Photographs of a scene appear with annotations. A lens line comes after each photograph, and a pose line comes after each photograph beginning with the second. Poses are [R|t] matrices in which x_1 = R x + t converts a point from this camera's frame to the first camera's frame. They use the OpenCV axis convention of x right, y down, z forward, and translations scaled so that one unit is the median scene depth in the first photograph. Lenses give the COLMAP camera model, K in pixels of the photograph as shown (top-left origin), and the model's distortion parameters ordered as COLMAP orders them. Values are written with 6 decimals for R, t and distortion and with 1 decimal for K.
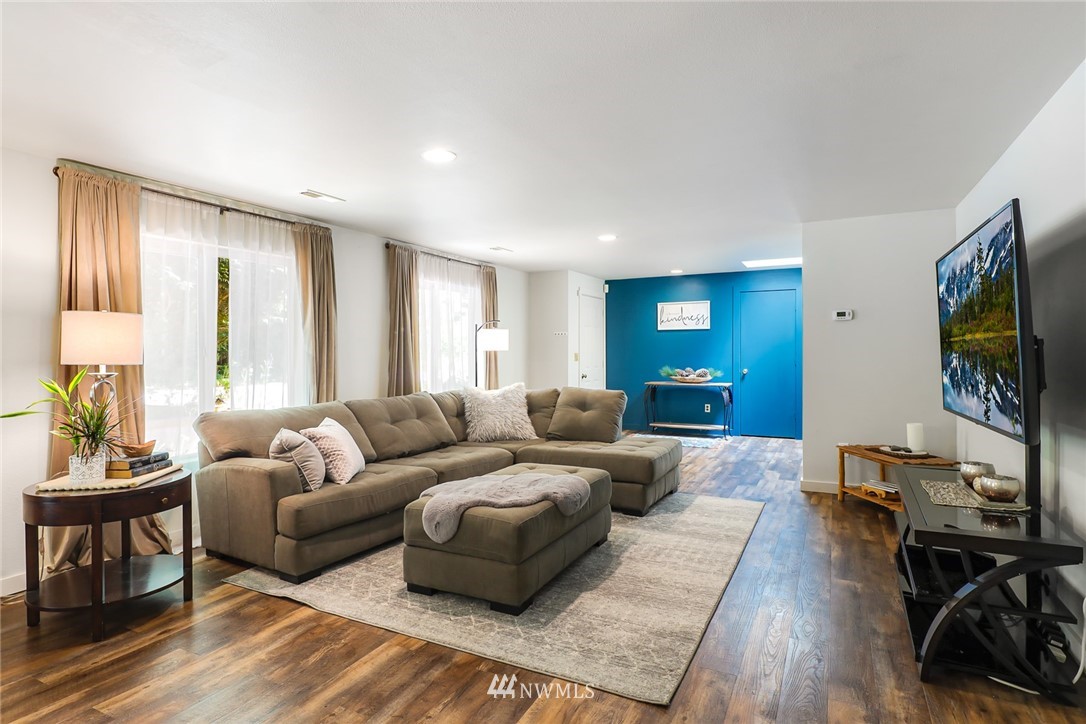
lens RADIAL K [[568.5, 0, 543.0], [0, 568.5, 362.0], [0, 0, 1]] dist [0.000289, 0.000047]
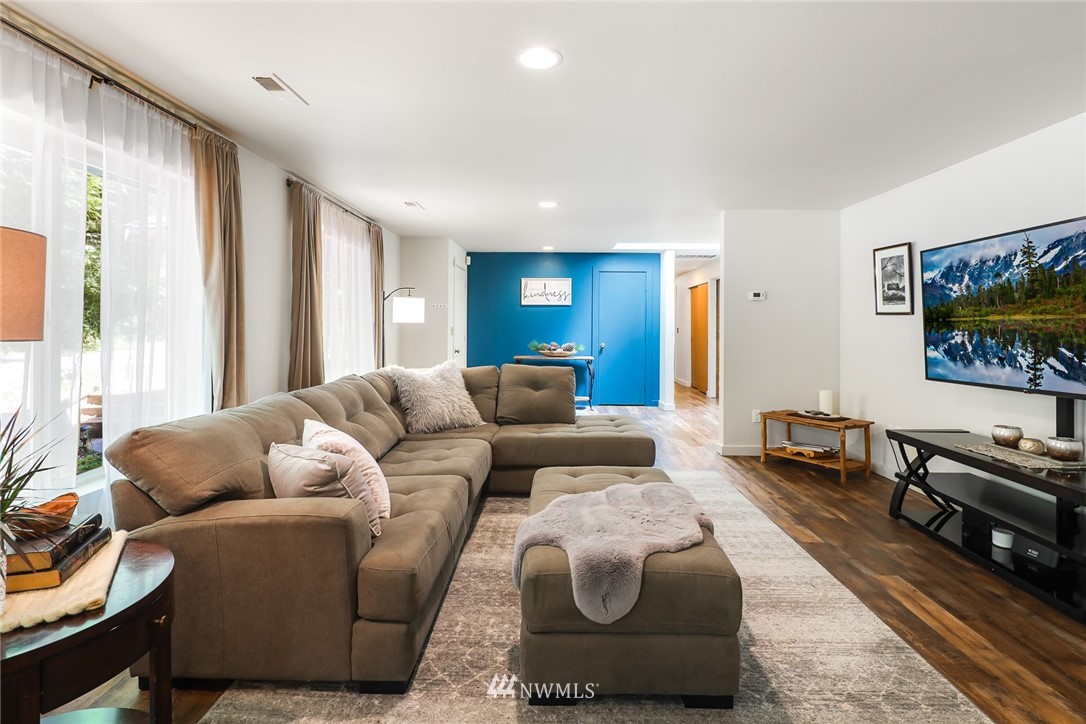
lens RADIAL K [[535.6, 0, 543.5], [0, 535.6, 337.5], [0, 0, 1]] dist [0.023608, -0.000506]
pose [[0.898685, 0.002342, 0.438589, -0.284771], [-0.004073, 0.999987, 0.003005, -0.001871], [-0.438576, -0.004487, 0.898683, 0.204966]]
